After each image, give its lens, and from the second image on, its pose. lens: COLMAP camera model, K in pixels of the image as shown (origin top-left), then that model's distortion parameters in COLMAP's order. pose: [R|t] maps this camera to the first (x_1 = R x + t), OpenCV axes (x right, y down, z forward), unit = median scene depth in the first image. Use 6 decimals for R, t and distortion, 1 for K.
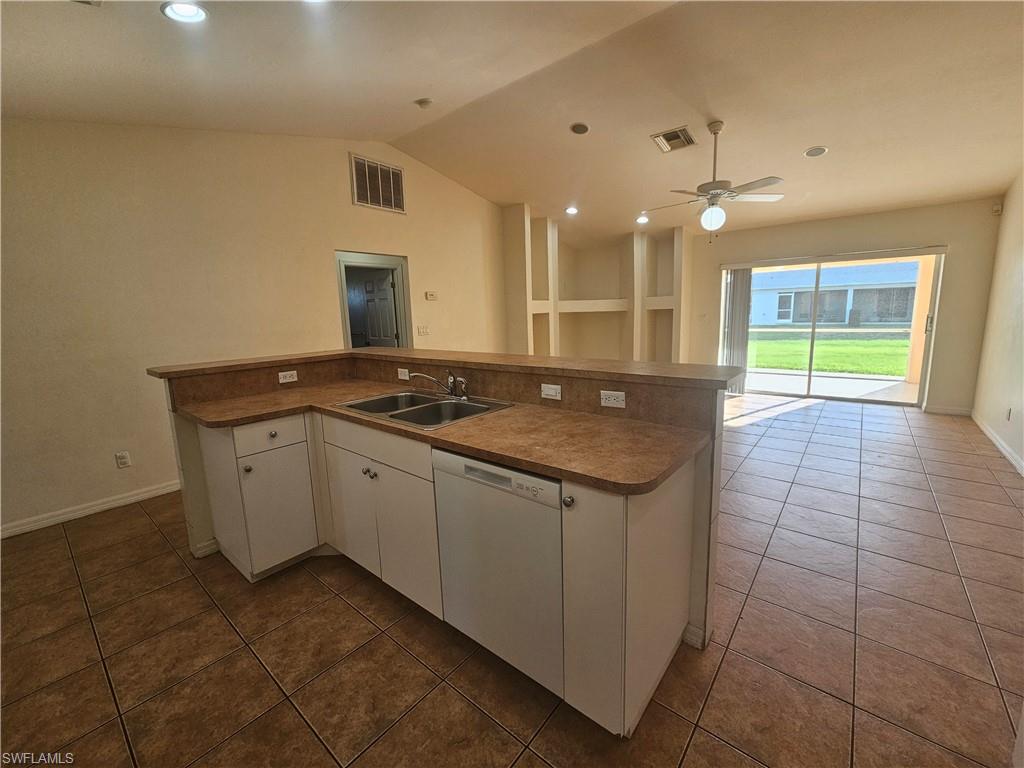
lens RADIAL K [[419.1, 0, 516.0], [0, 419.1, 377.5], [0, 0, 1]] dist [0.001172, 0.000104]
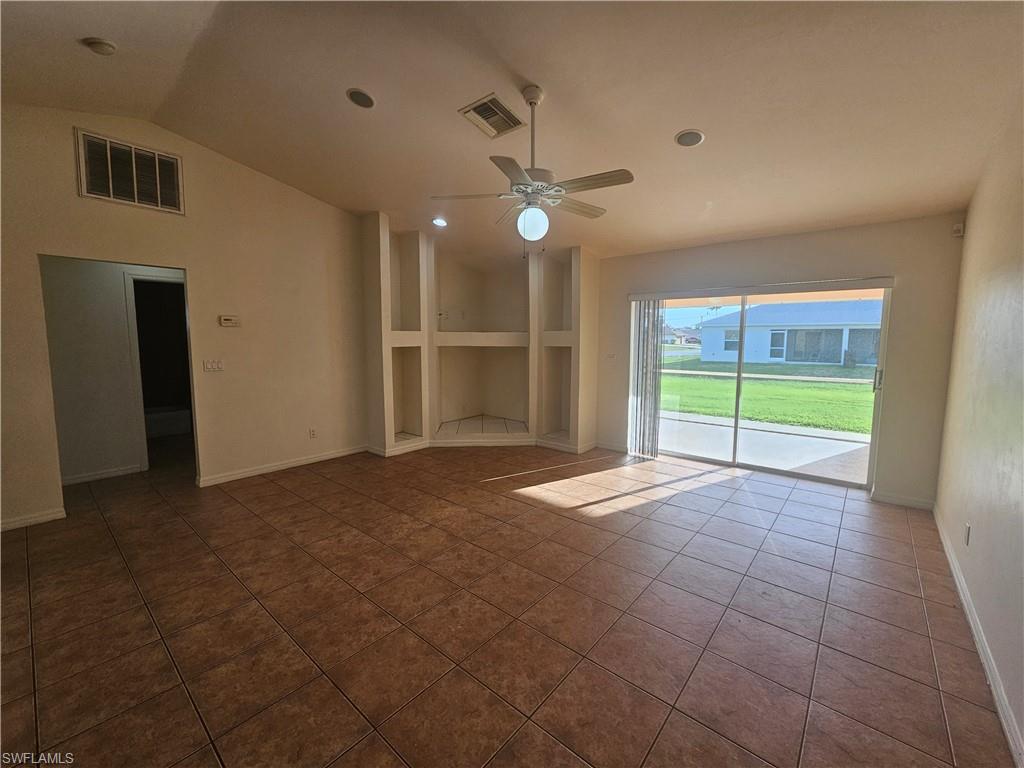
lens RADIAL K [[419.1, 0, 516.0], [0, 419.1, 377.5], [0, 0, 1]] dist [0.001172, 0.000104]
pose [[0.999271, 0.035030, -0.015189, 0.340708], [-0.035940, 0.997269, -0.064523, -0.058331], [0.012887, 0.065022, 0.997801, 0.237813]]
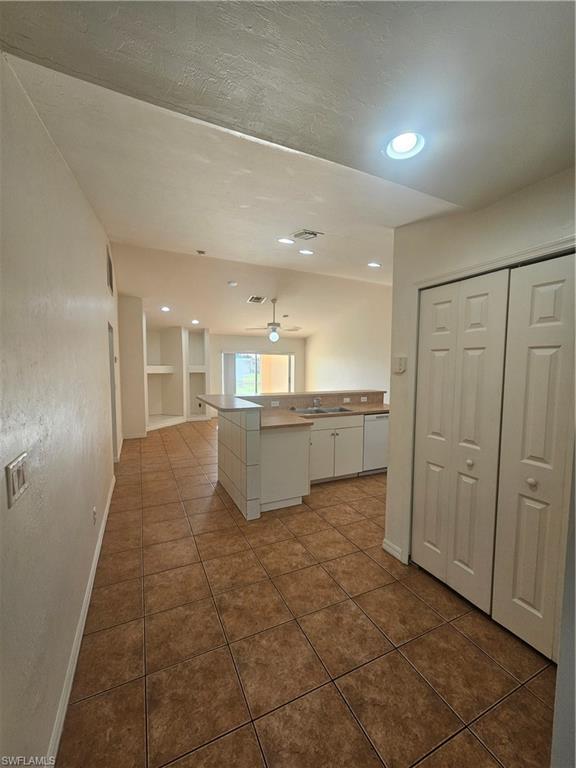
lens RADIAL K [[314.3, 0, 290.6], [0, 314.3, 390.8], [0, 0, 1]] dist [0.001172, 0.000104]
pose [[0.423880, -0.036684, 0.904975, -0.842014], [0.124645, 0.992035, -0.018170, -0.017978], [-0.897101, 0.120503, 0.425076, 0.131897]]
